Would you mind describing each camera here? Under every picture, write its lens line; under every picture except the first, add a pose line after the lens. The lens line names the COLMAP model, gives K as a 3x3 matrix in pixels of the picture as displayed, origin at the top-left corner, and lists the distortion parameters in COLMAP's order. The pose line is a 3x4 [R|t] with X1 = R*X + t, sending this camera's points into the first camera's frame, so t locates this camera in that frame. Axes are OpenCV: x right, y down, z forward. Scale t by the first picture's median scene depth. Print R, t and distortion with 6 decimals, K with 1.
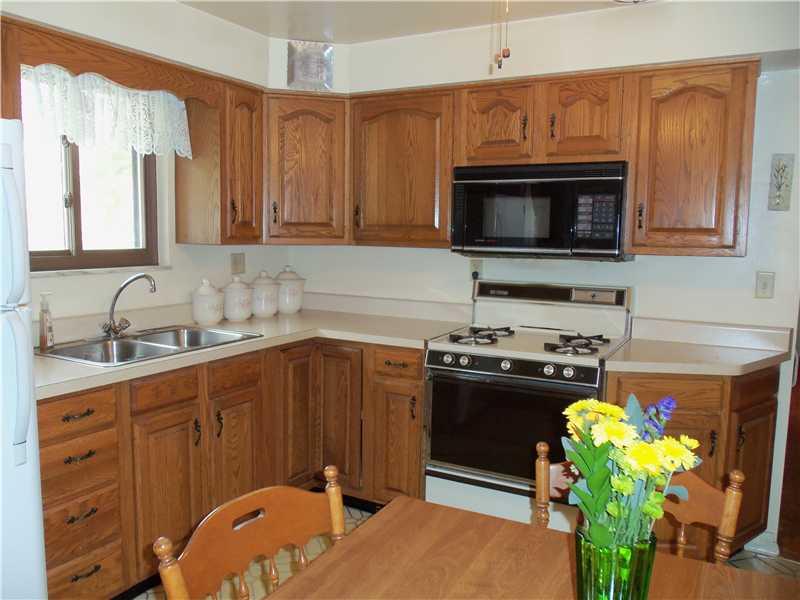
lens RADIAL K [[674.1, 0, 382.0], [0, 674.1, 311.0], [0, 0, 1]] dist [-0.014374, -0.003049]
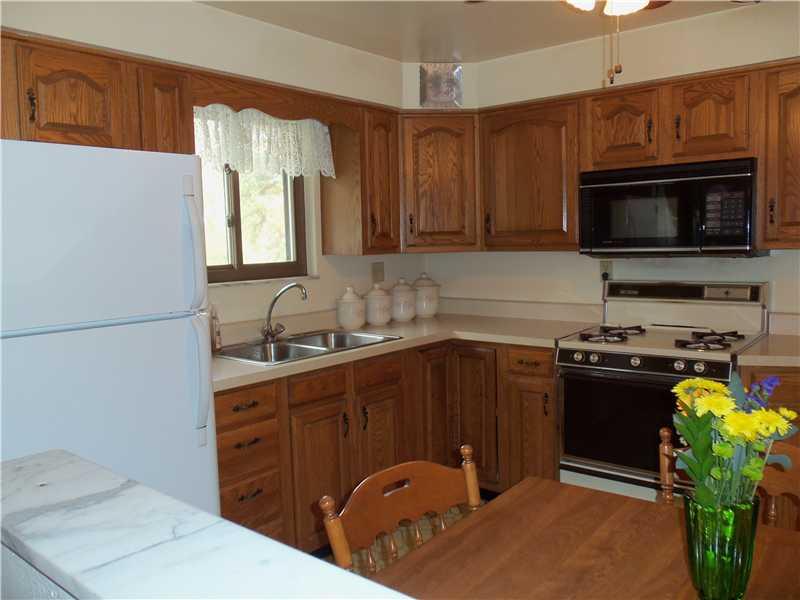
lens RADIAL K [[675.3, 0, 403.2], [0, 675.3, 301.6], [0, 0, 1]] dist [-0.004247, 0.002360]
pose [[0.985483, -0.023737, -0.168108, 0.008353], [0.019211, 0.999409, -0.028498, 0.010529], [0.168685, 0.024854, 0.985357, -0.072043]]
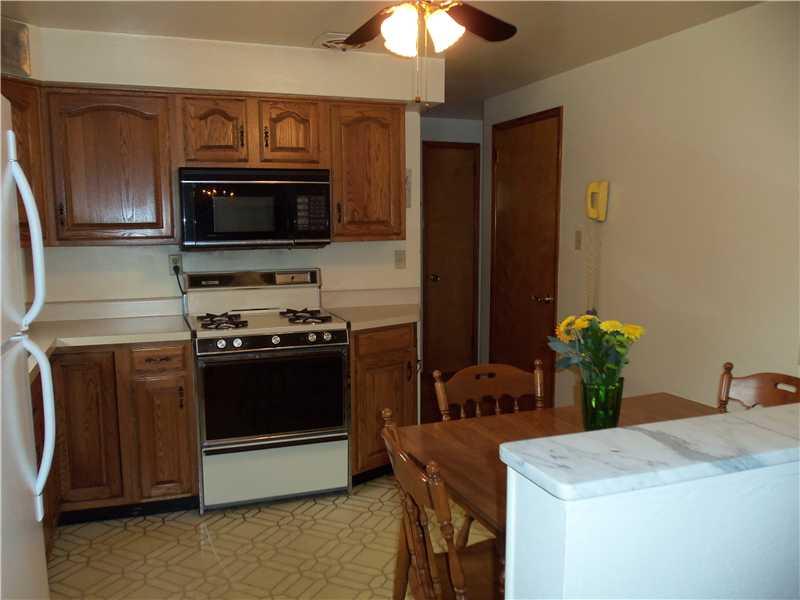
lens RADIAL K [[674.1, 0, 382.0], [0, 674.1, 311.0], [0, 0, 1]] dist [-0.014374, -0.003049]
pose [[0.663391, -0.115208, 0.739351, -0.507661], [0.109024, 0.992414, 0.056819, -0.014923], [-0.740288, 0.042914, 0.670919, 0.063666]]
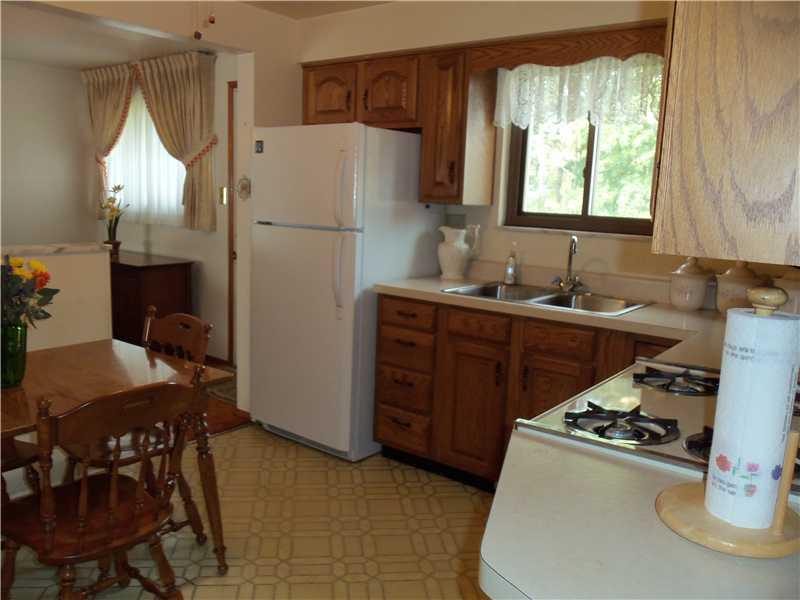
lens RADIAL K [[674.1, 0, 382.0], [0, 674.1, 311.0], [0, 0, 1]] dist [-0.014374, -0.003049]
pose [[-0.166045, 0.149198, -0.974766, 0.749886], [-0.160823, 0.971157, 0.176040, -0.078463], [0.972916, 0.185995, -0.137262, 0.858634]]
